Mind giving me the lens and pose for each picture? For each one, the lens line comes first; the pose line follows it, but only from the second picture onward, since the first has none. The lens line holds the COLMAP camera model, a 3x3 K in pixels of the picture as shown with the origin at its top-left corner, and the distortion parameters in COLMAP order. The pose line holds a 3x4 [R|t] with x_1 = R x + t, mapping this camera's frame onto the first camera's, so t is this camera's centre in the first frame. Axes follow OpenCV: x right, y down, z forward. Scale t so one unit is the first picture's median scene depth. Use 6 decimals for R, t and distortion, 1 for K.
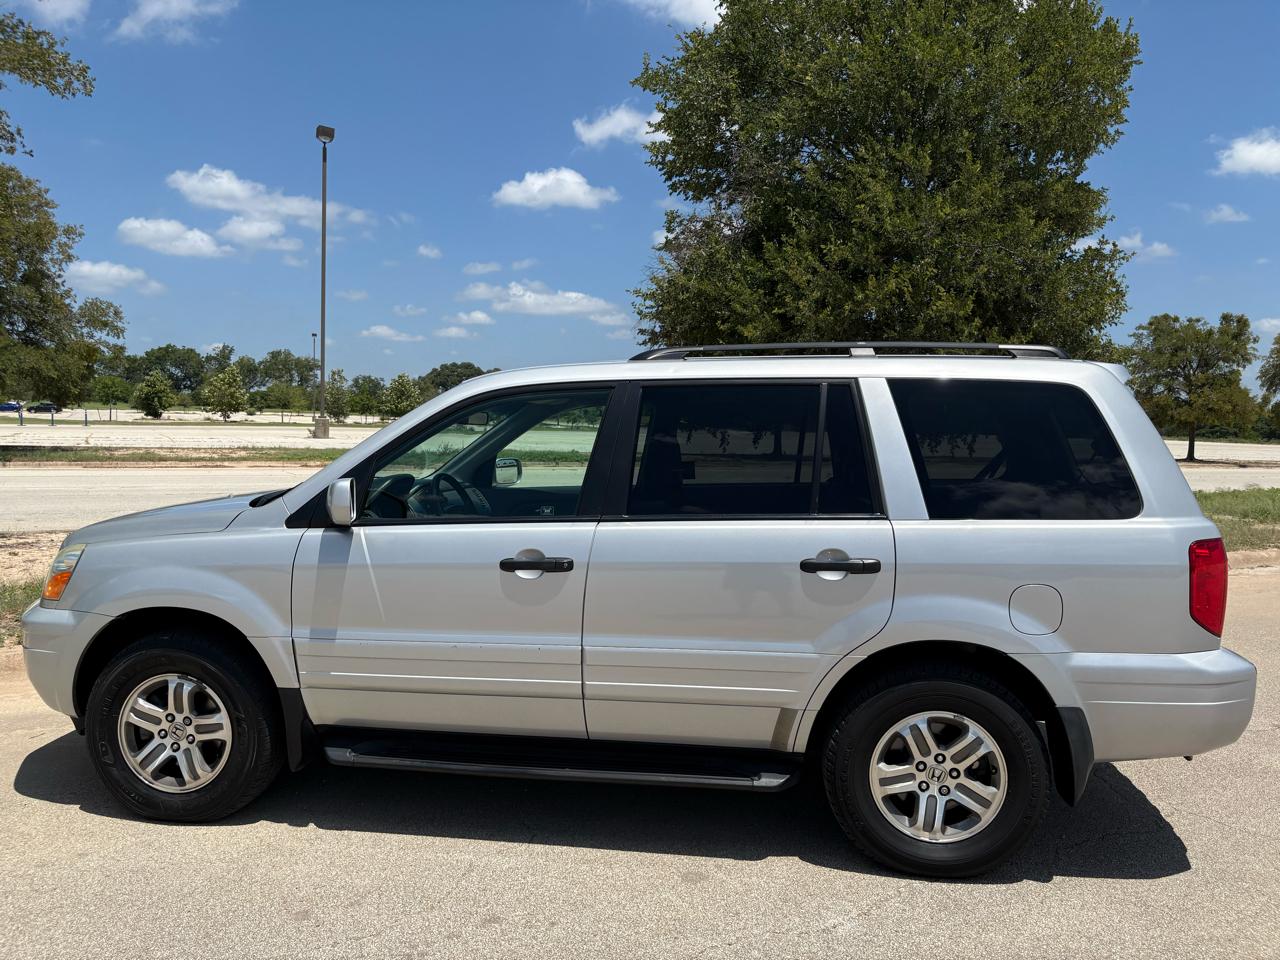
lens RADIAL K [[973.9, 0, 640.0], [0, 973.9, 482.5], [0, 0, 1]] dist [0.021062, -0.015214]
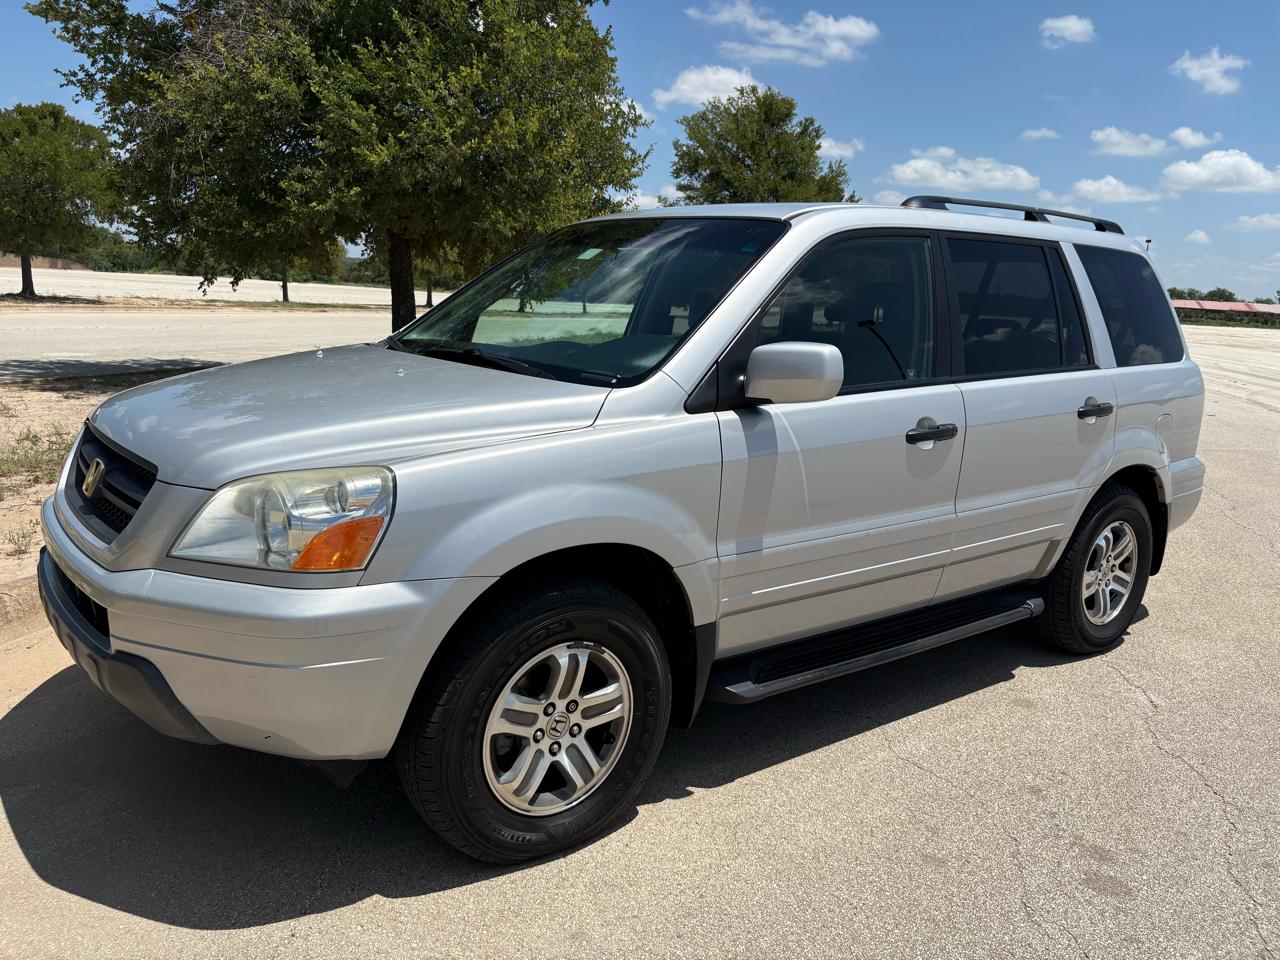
lens RADIAL K [[973.9, 0, 646.2], [0, 973.9, 480.5], [0, 0, 1]] dist [0.021062, -0.015214]
pose [[0.701401, -0.118582, 0.702833, -0.916791], [0.007797, 0.987281, 0.158792, -0.019110], [-0.712724, -0.105897, 0.693405, 0.528722]]
